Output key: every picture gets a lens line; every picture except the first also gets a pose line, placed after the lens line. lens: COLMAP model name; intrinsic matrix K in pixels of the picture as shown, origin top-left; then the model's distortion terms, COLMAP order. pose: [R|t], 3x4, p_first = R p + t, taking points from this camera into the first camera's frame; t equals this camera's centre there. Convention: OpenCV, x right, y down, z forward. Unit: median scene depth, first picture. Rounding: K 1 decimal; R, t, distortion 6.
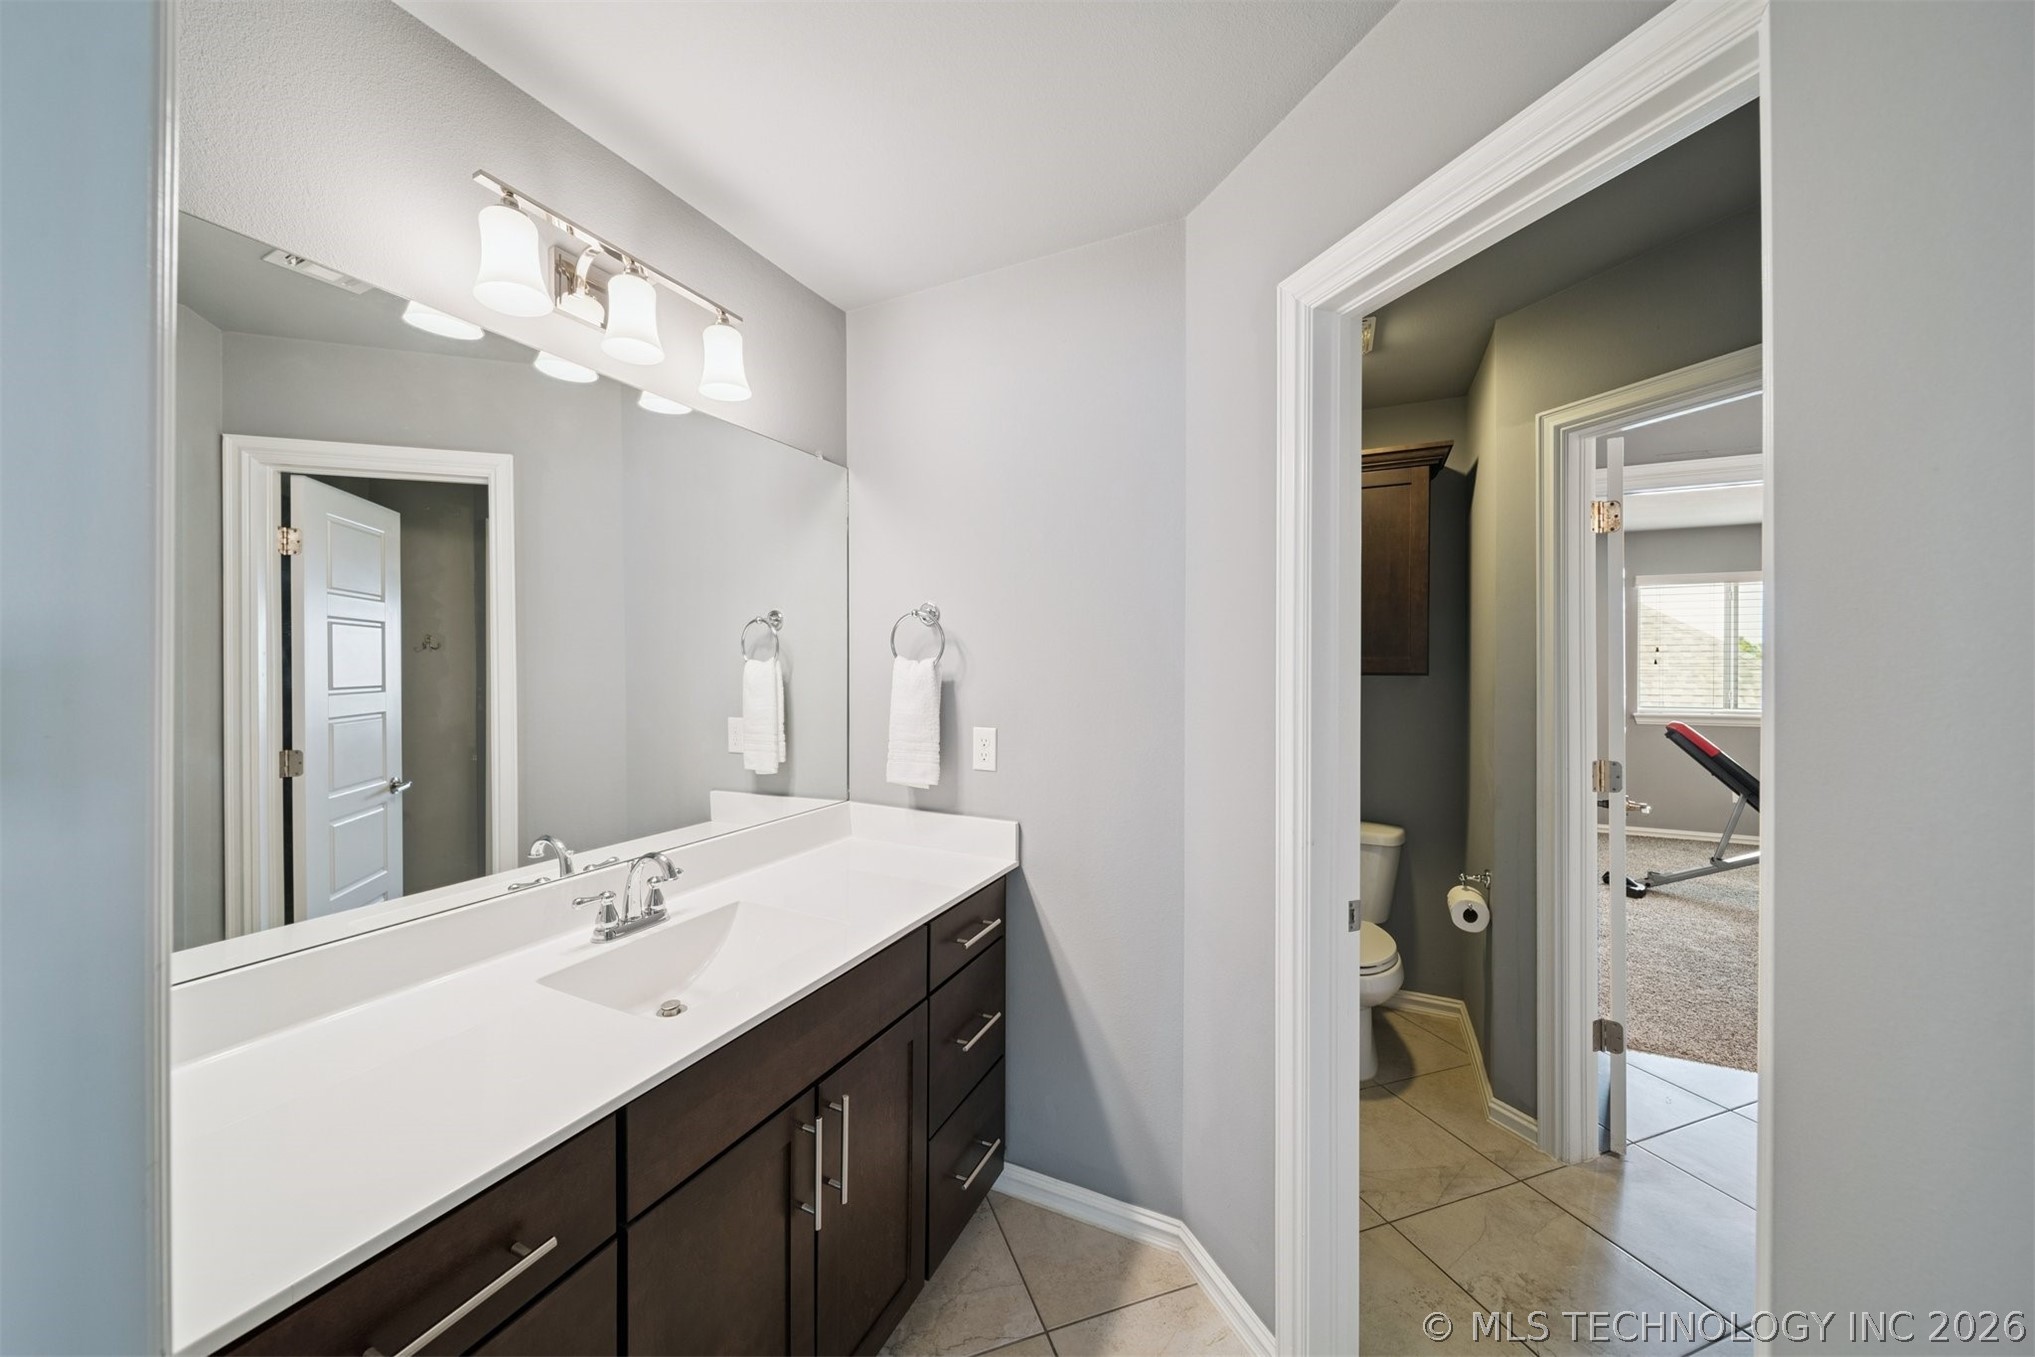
lens RADIAL K [[712.3, 0, 999.6], [0, 712.3, 668.5], [0, 0, 1]] dist [-0.003132, -0.000477]
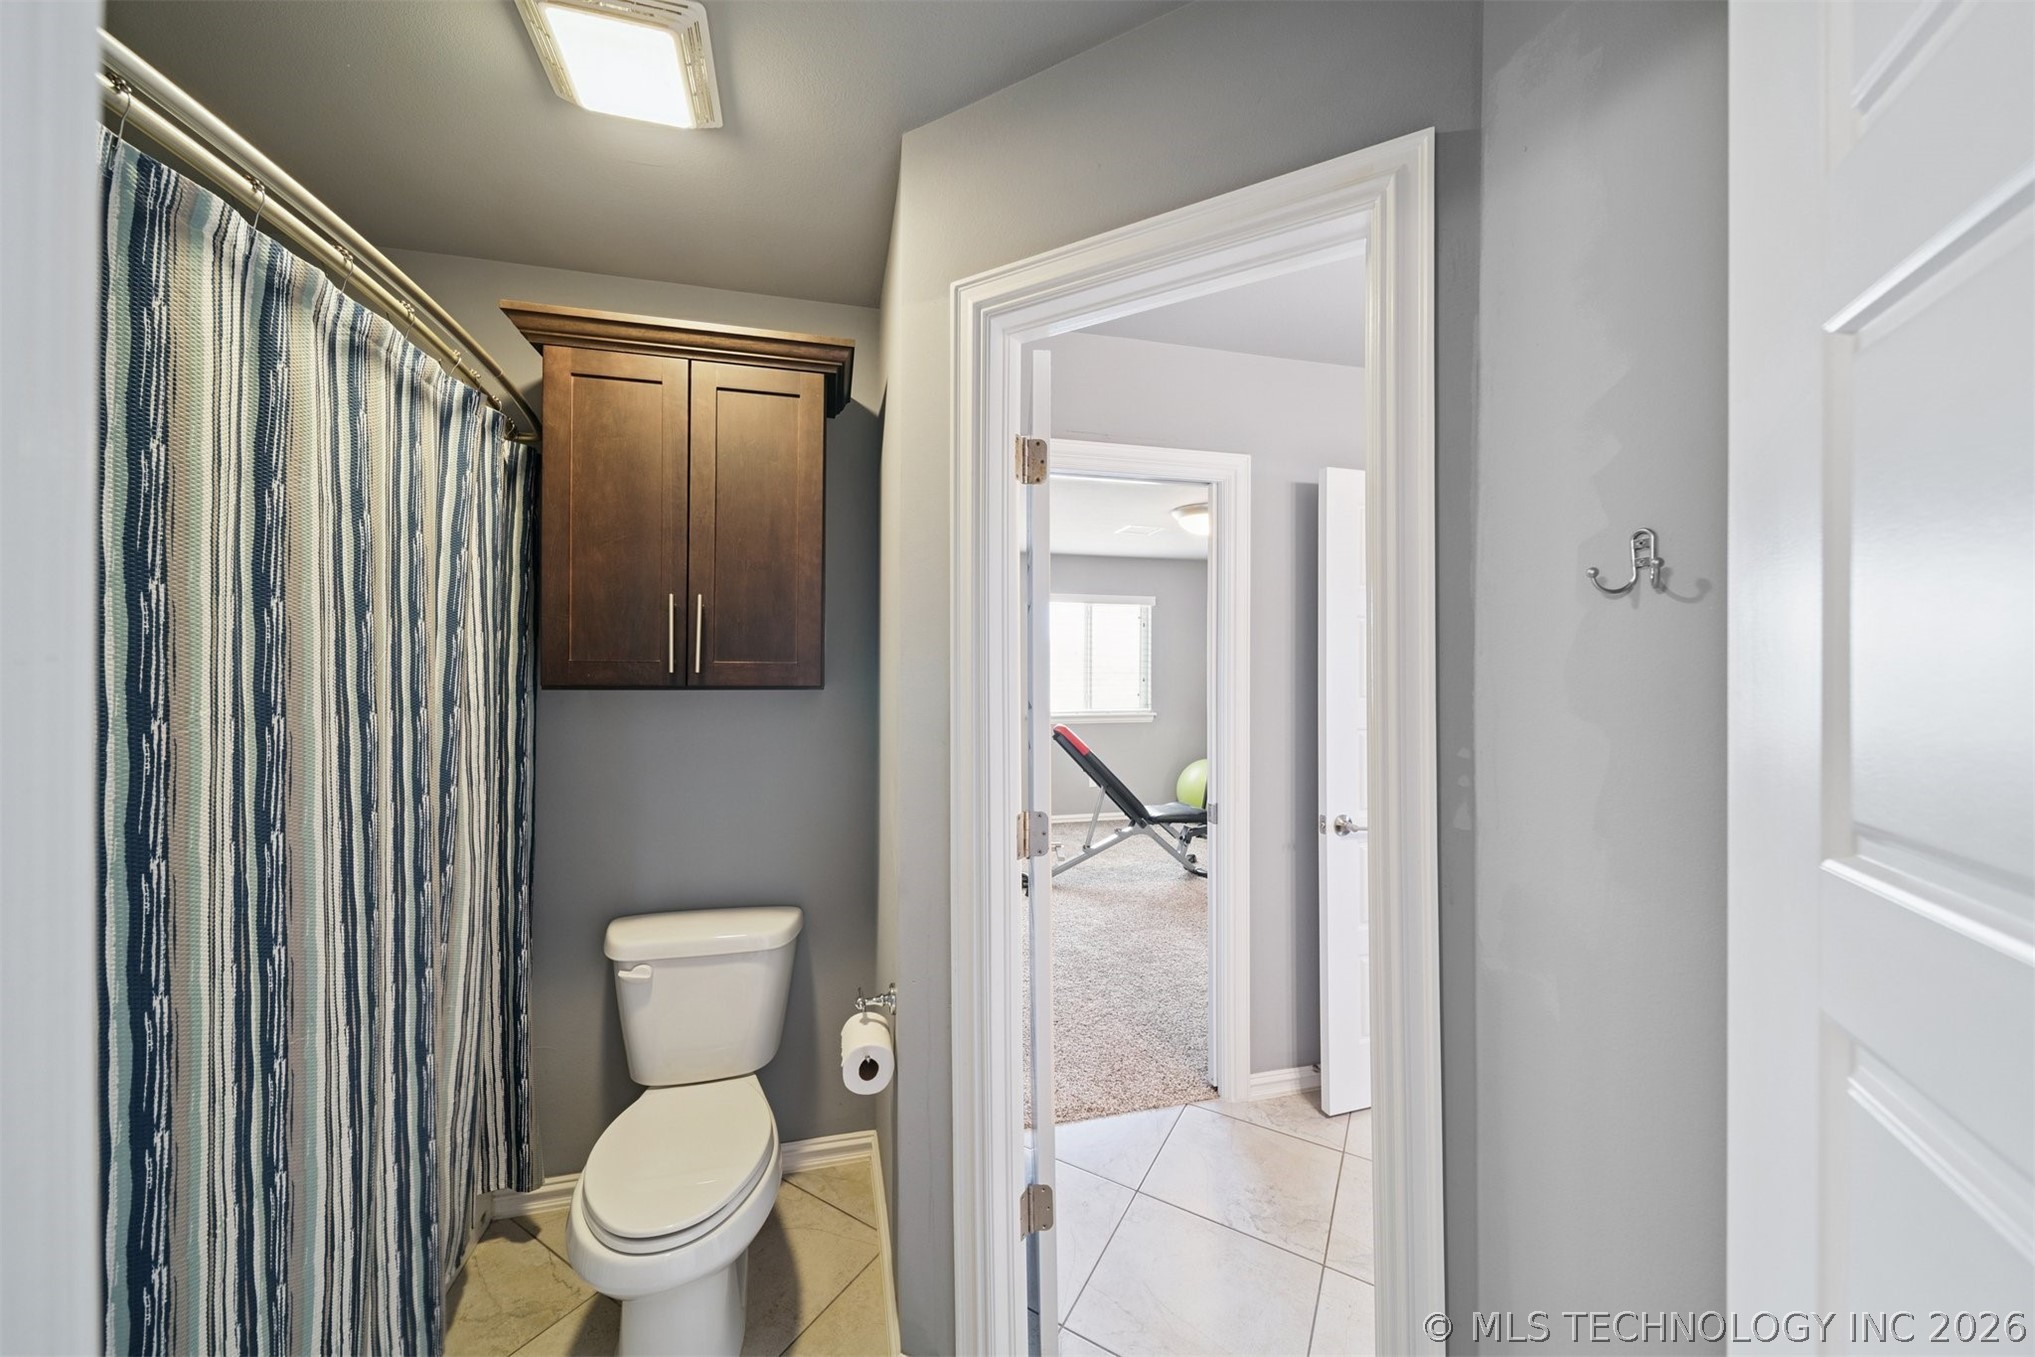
lens RADIAL K [[712.3, 0, 1010.6], [0, 712.3, 674.5], [0, 0, 1]] dist [-0.003132, -0.000477]
pose [[0.752799, -0.000418, 0.658251, 0.300969], [0.000134, 1.000000, 0.000481, -0.004797], [-0.658251, -0.000274, 0.752799, 0.388360]]
